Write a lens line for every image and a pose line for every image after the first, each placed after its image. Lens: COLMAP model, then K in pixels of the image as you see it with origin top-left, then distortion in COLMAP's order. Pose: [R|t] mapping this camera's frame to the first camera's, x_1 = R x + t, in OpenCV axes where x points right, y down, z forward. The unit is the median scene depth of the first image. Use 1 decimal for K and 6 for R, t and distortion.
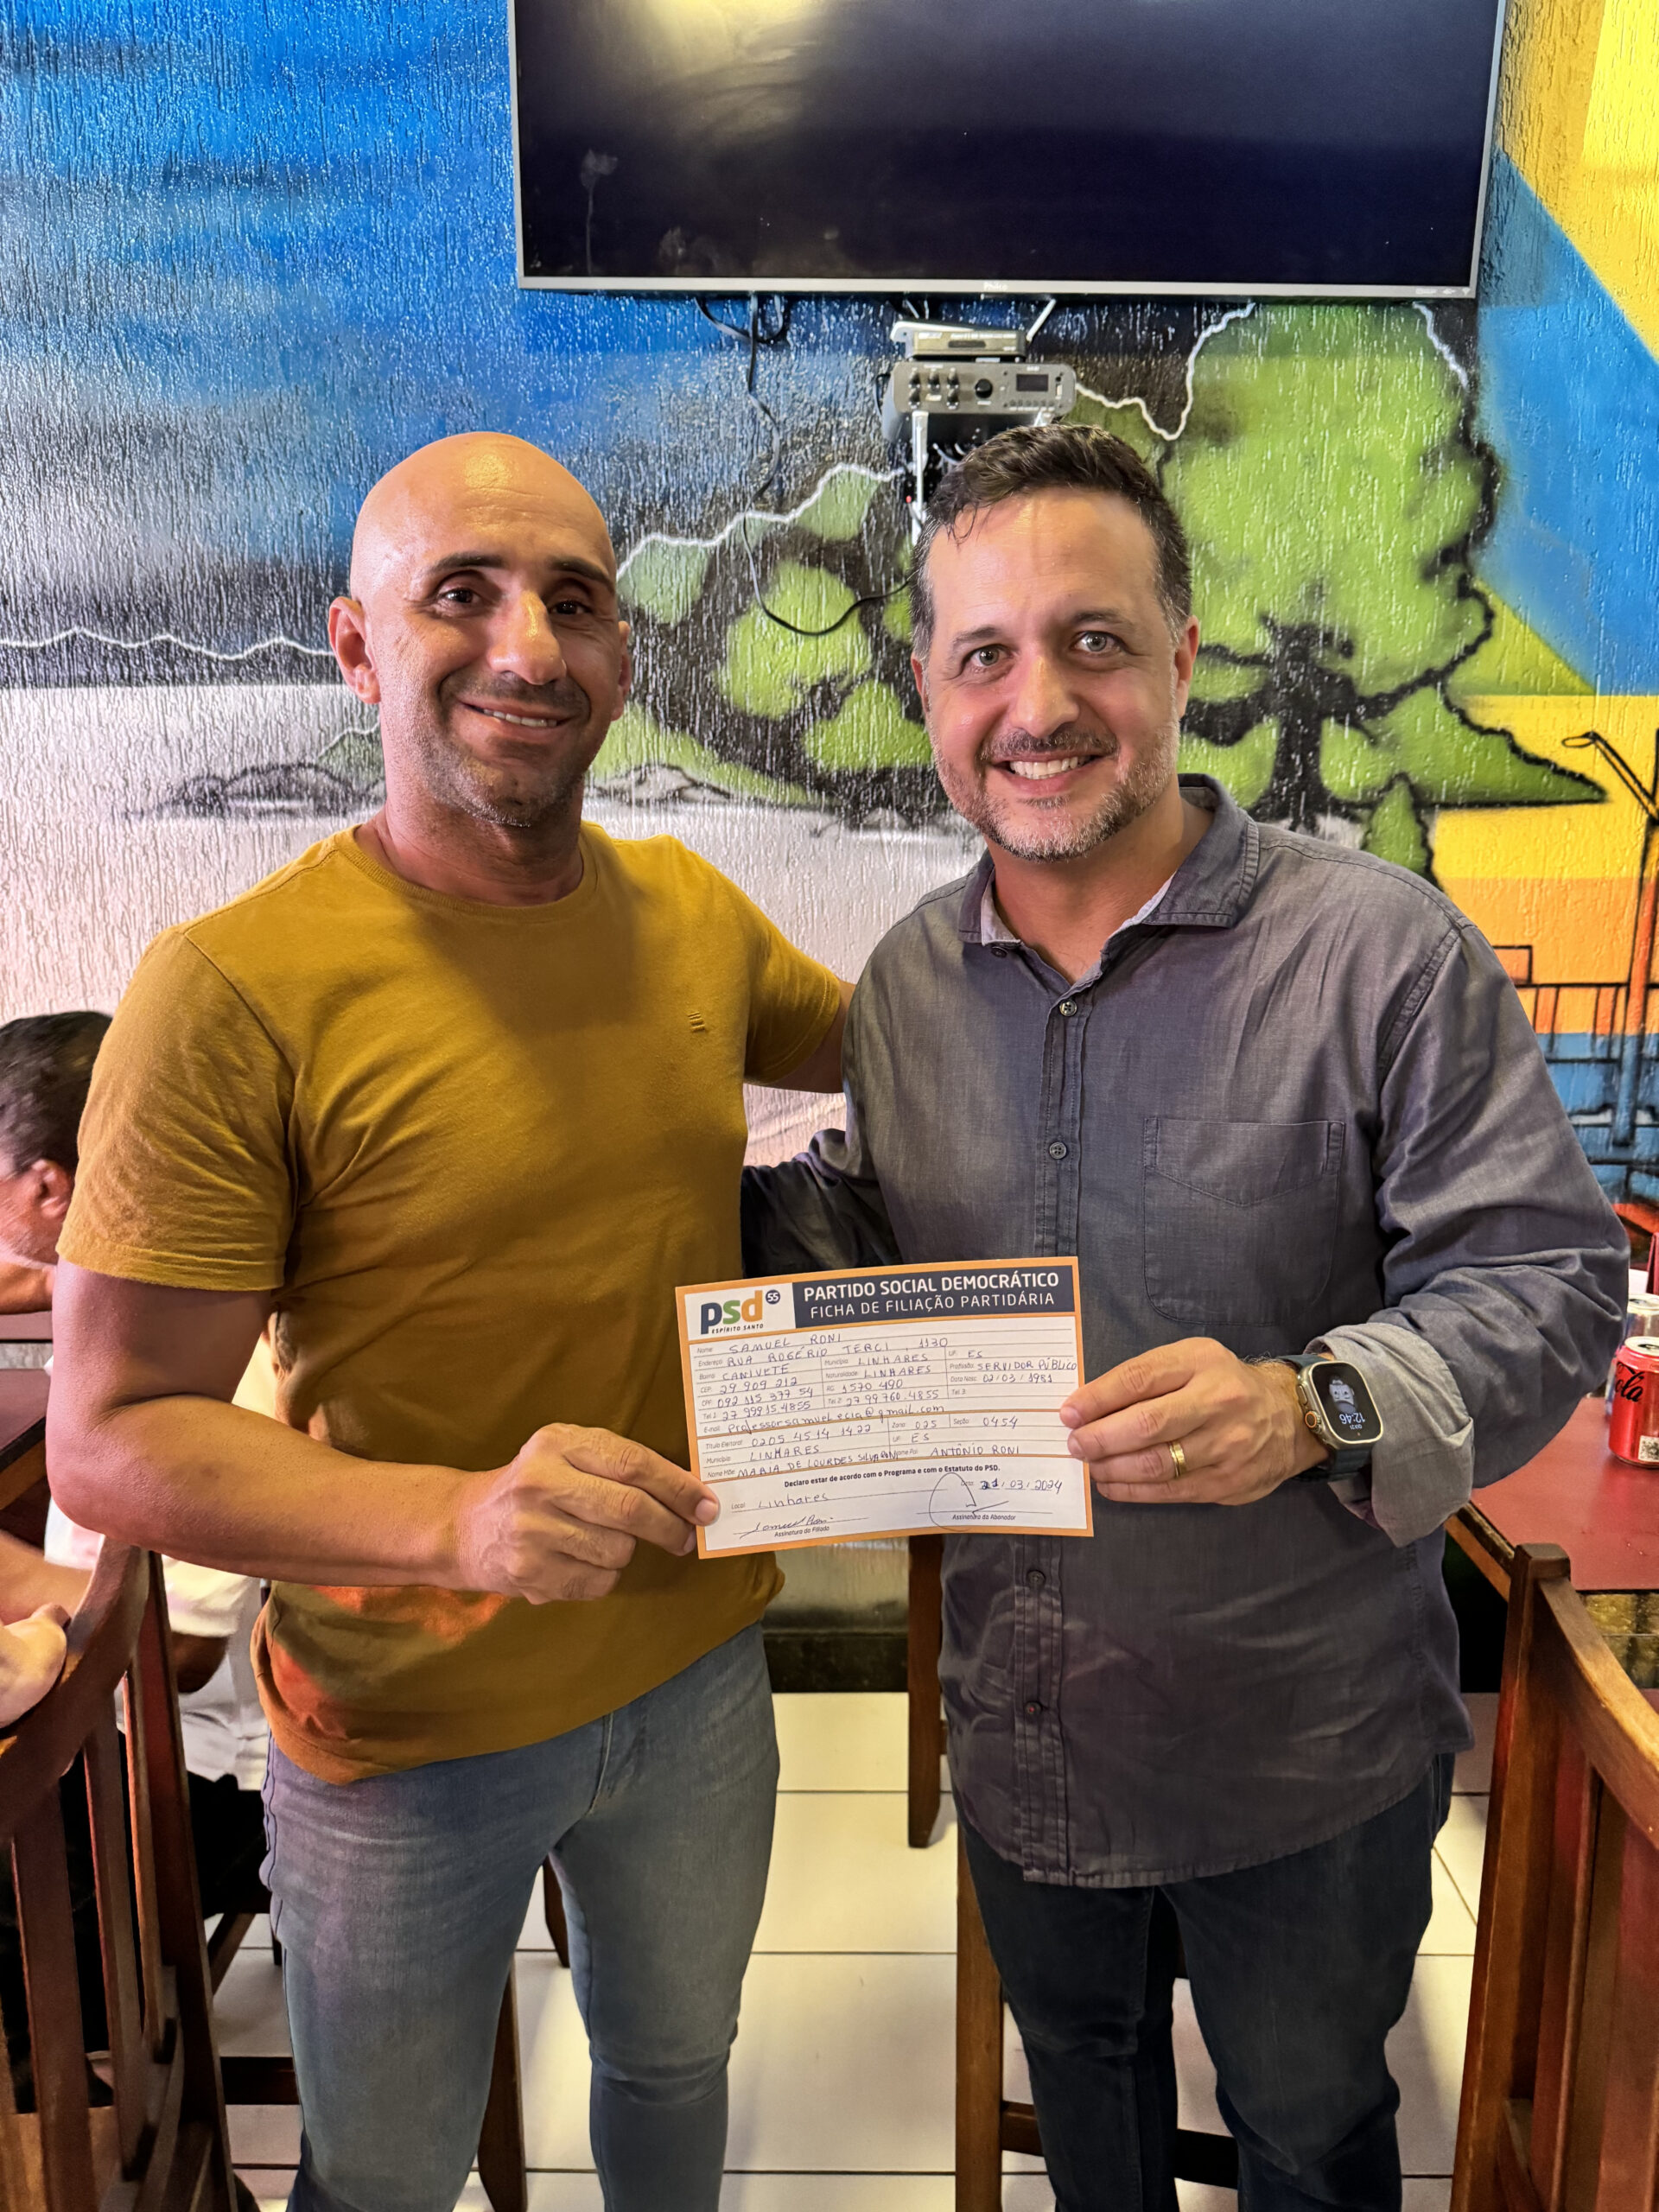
lens RADIAL K [[1580.4, 0, 827.2], [0, 1580.4, 1121.5], [0, 0, 1]] dist [0.004985, -0.017496]
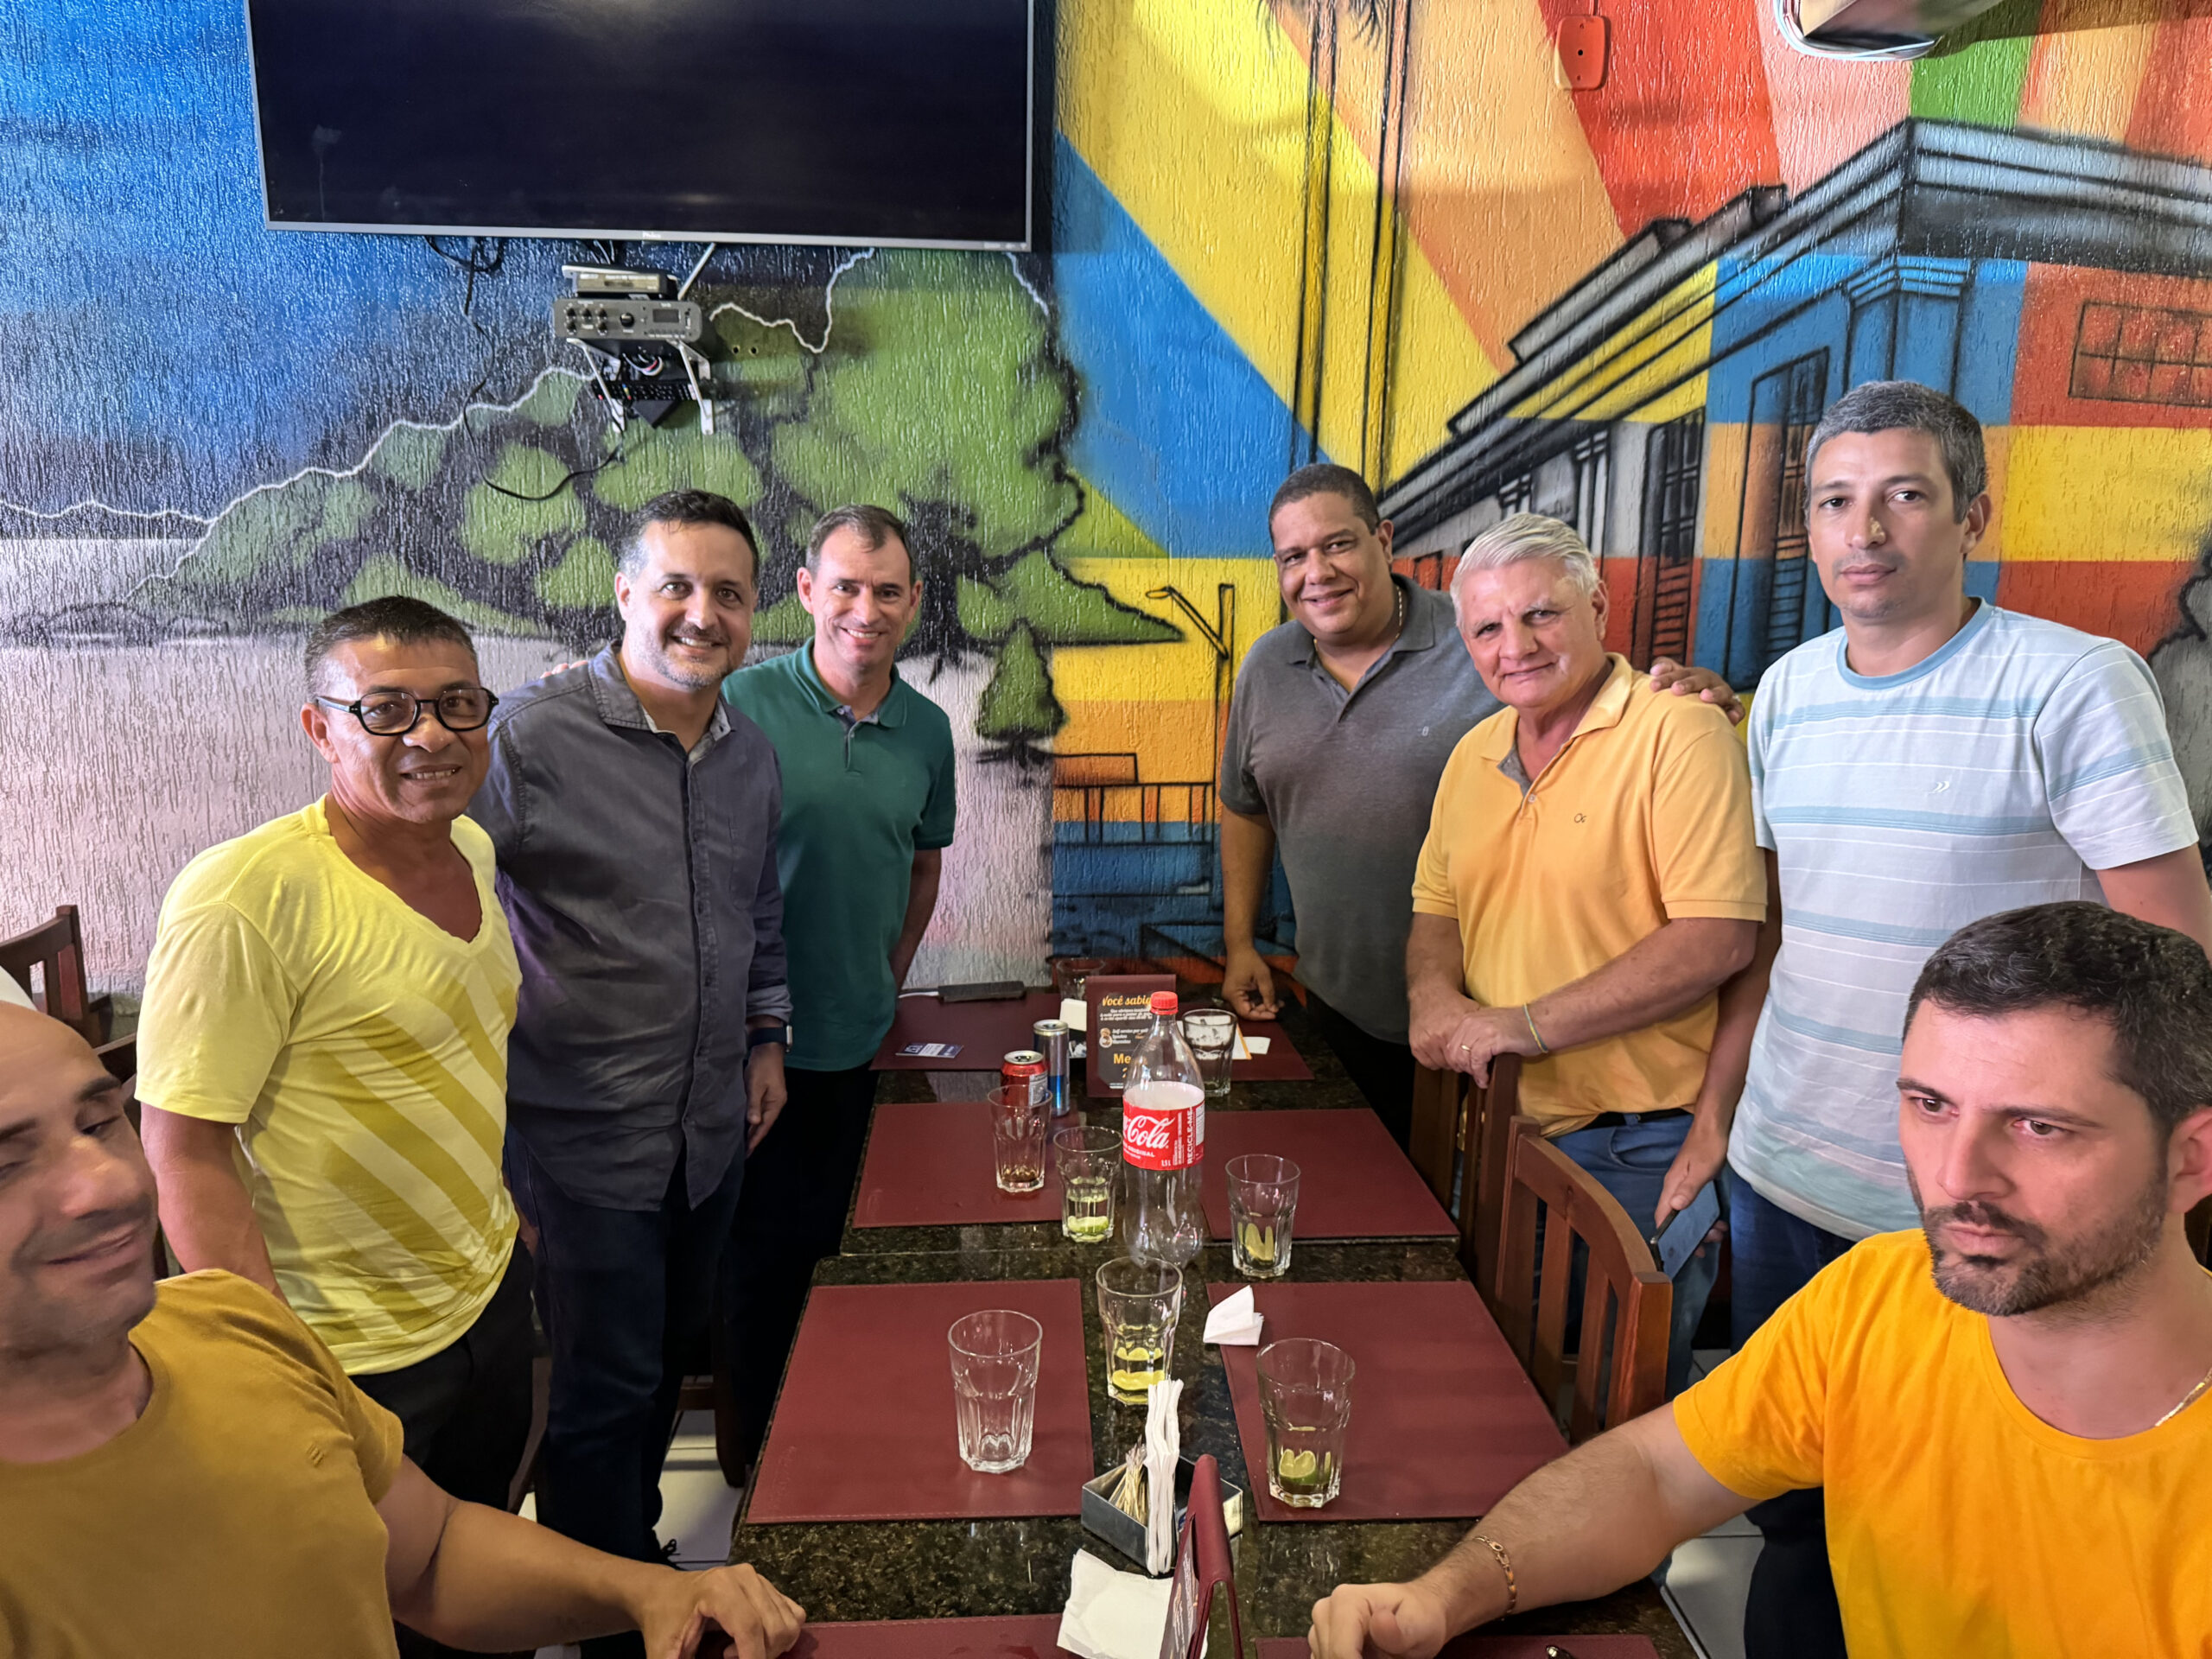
lens RADIAL K [[1580.4, 0, 1109.9], [0, 1580.4, 866.2], [0, 0, 1]] dist [0.004985, -0.017496]
pose [[0.997854, -0.005204, 0.065272, 0.359276], [0.006282, 0.999847, -0.016325, -0.000756], [-0.065177, 0.016700, 0.997734, -0.257931]]
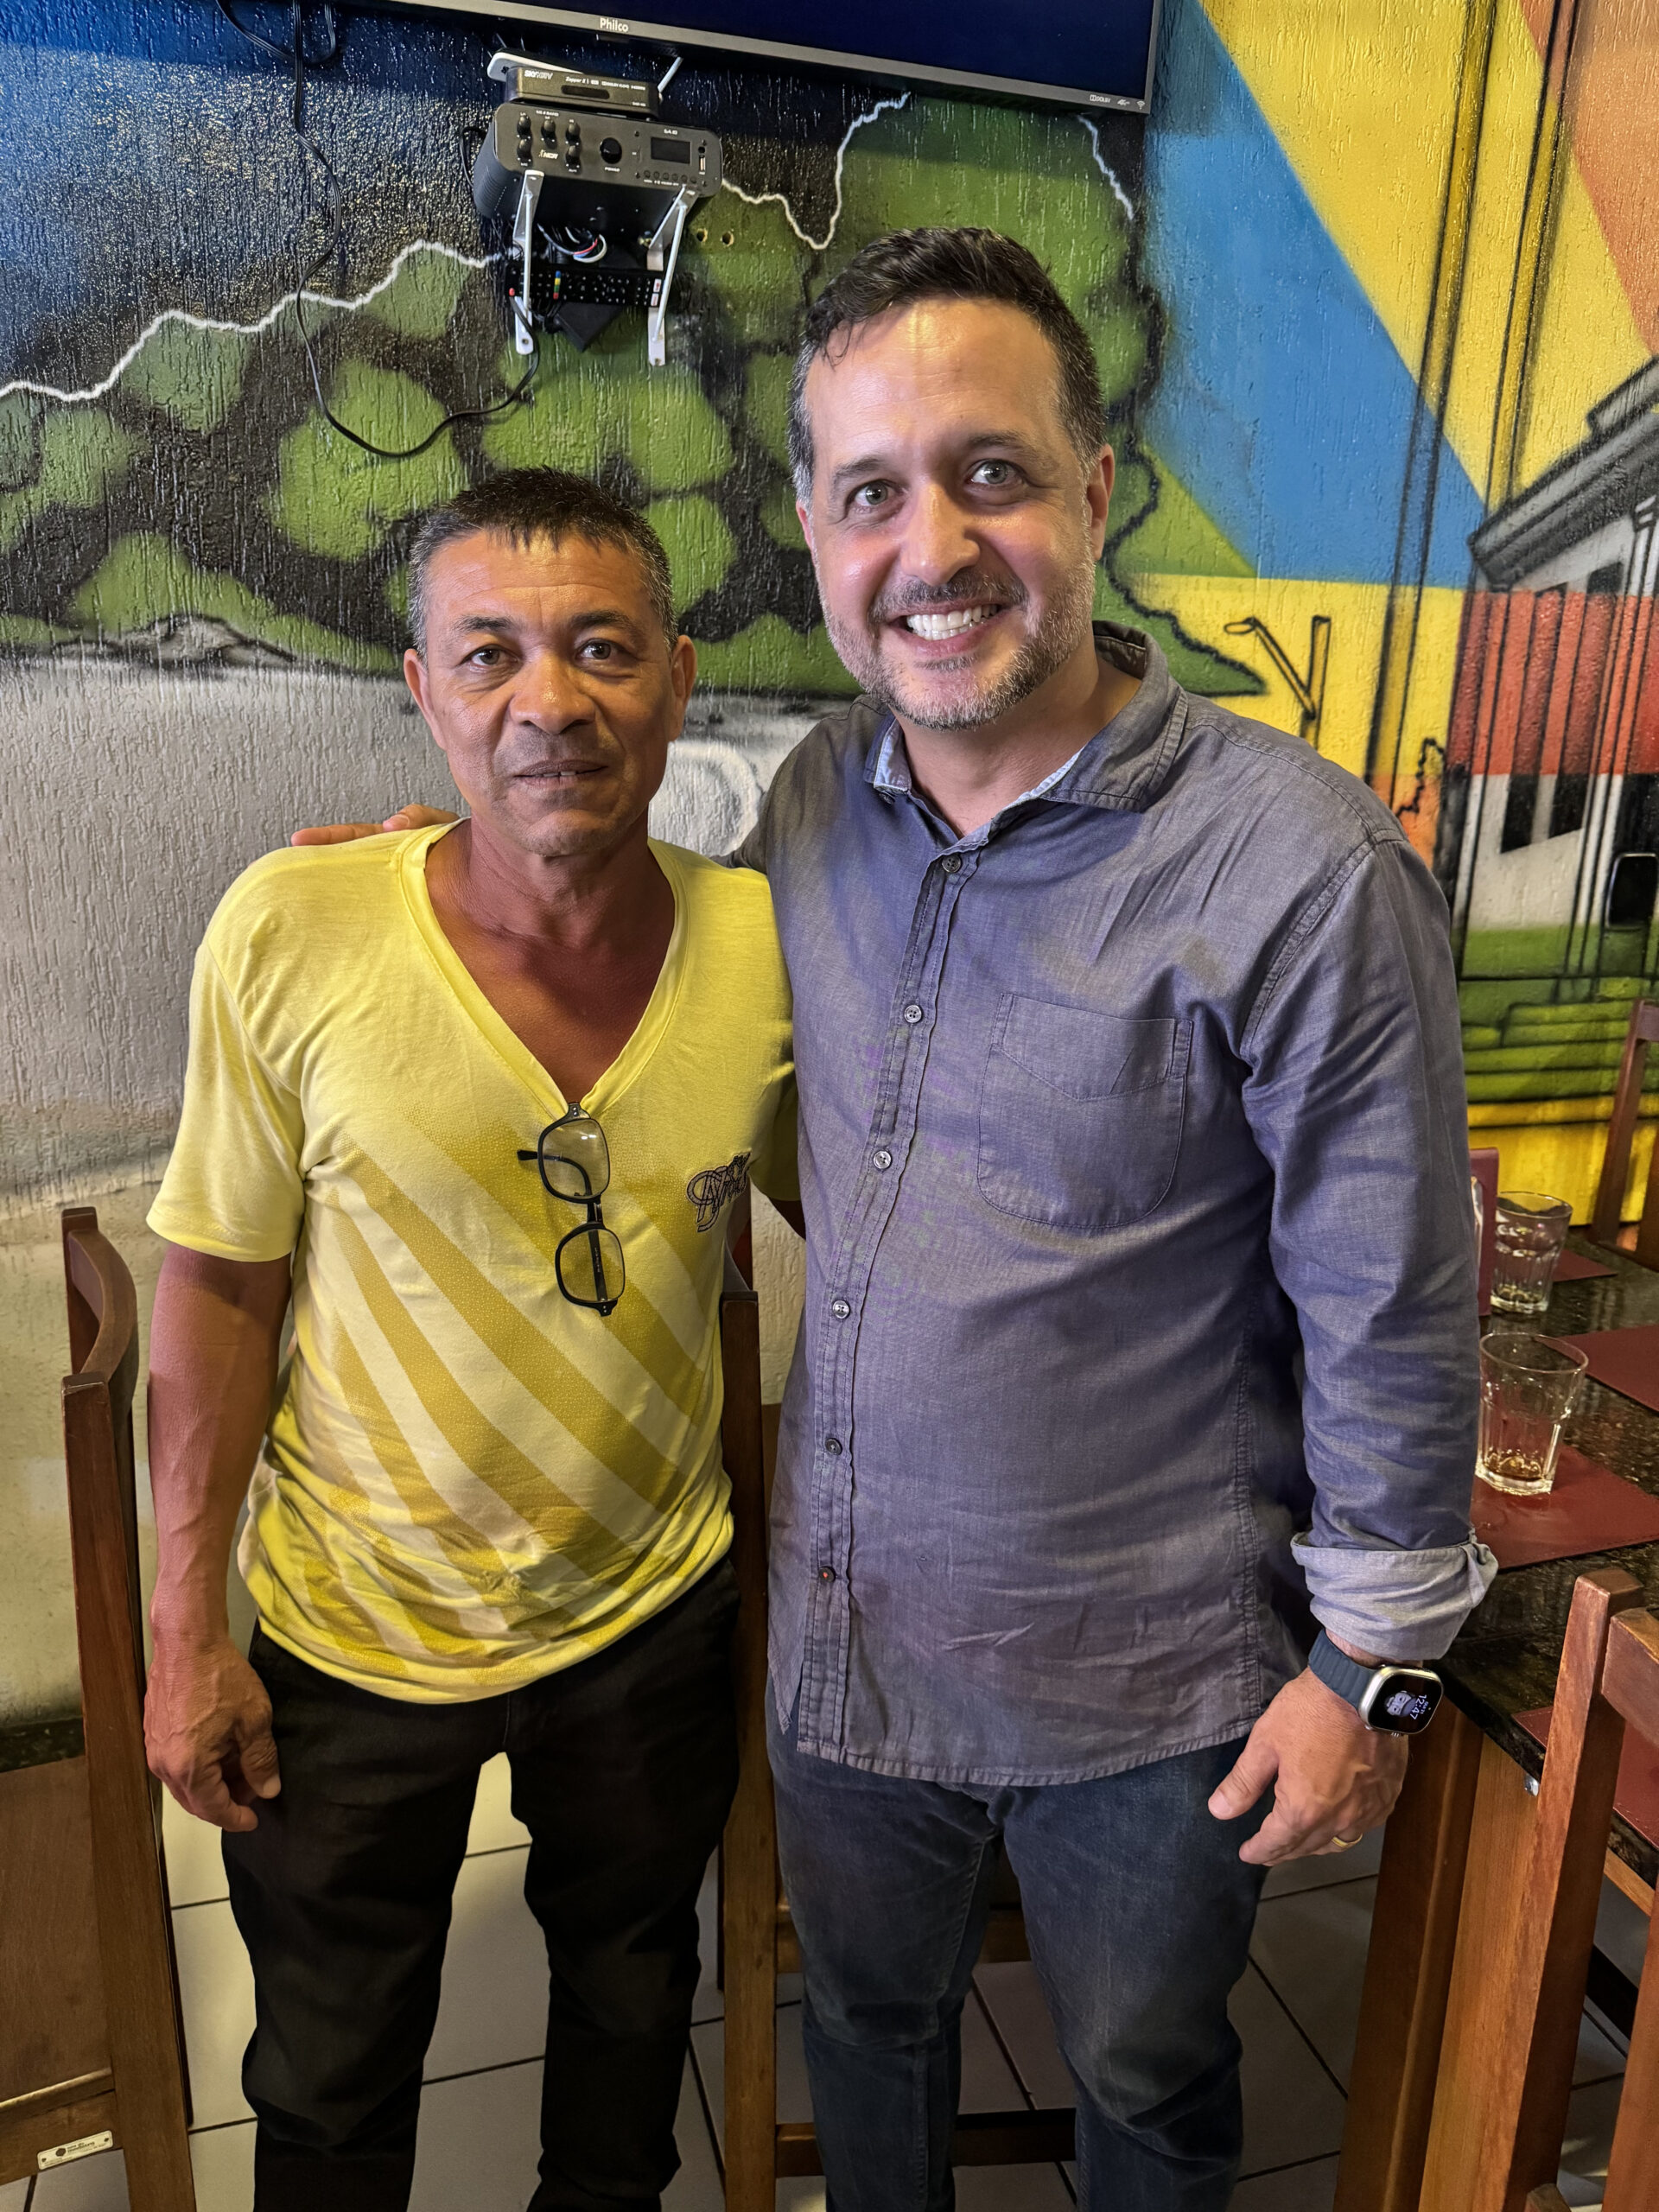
lens RADIAL K [[1580.4, 0, 825.9], [0, 1580.4, 1124.2], [0, 0, 1]] dist [0.004985, -0.017496]
pose [[0.956179, -0.056512, 0.287276, -0.048945], [0.037934, 0.996837, 0.069833, -0.021138], [-0.290314, -0.055875, 0.955299, 0.157895]]
